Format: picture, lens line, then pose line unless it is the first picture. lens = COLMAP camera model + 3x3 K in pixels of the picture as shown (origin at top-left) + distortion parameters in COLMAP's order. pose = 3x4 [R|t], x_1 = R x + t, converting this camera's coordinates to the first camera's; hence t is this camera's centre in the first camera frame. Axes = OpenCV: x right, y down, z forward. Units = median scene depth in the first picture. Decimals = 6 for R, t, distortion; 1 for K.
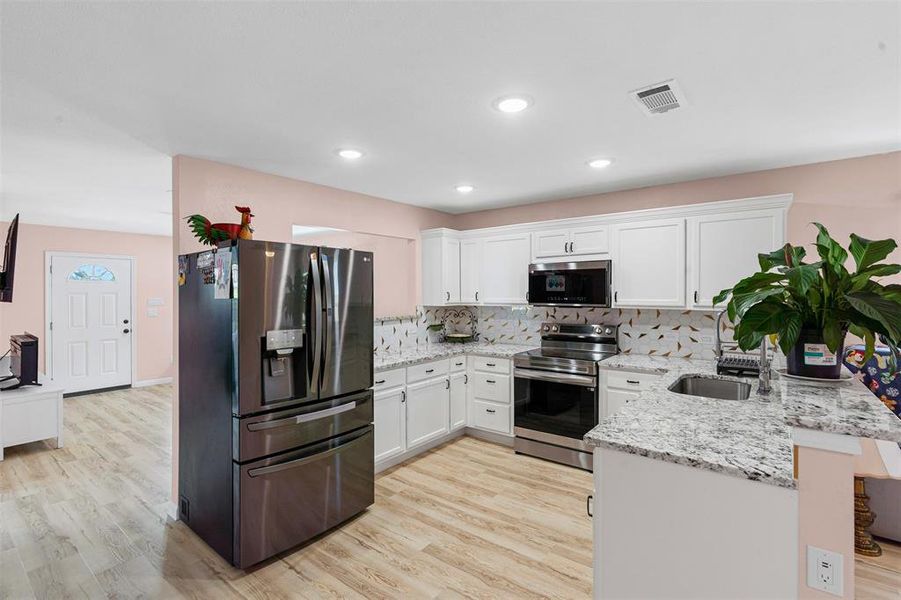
lens RADIAL K [[440.8, 0, 455.6], [0, 440.8, 292.0], [0, 0, 1]] dist [-0.000362, 0.000031]
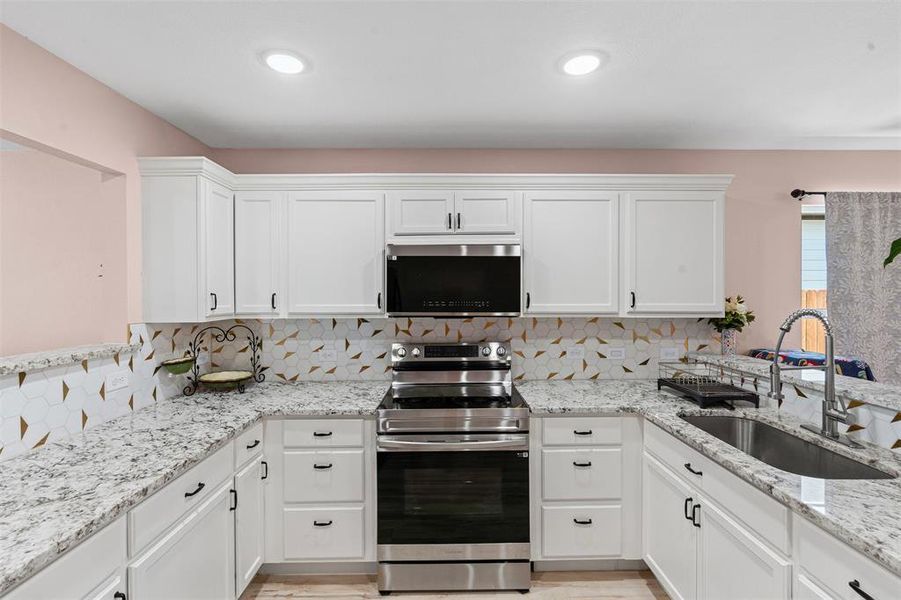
lens RADIAL K [[405.4, 0, 446.2], [0, 405.4, 295.6], [0, 0, 1]] dist [-0.002045, 0.000020]
pose [[0.785998, -0.000677, 0.618229, -0.097648], [-0.000407, 0.999999, 0.001612, 0.002545], [-0.618229, -0.001518, 0.785997, 0.526098]]
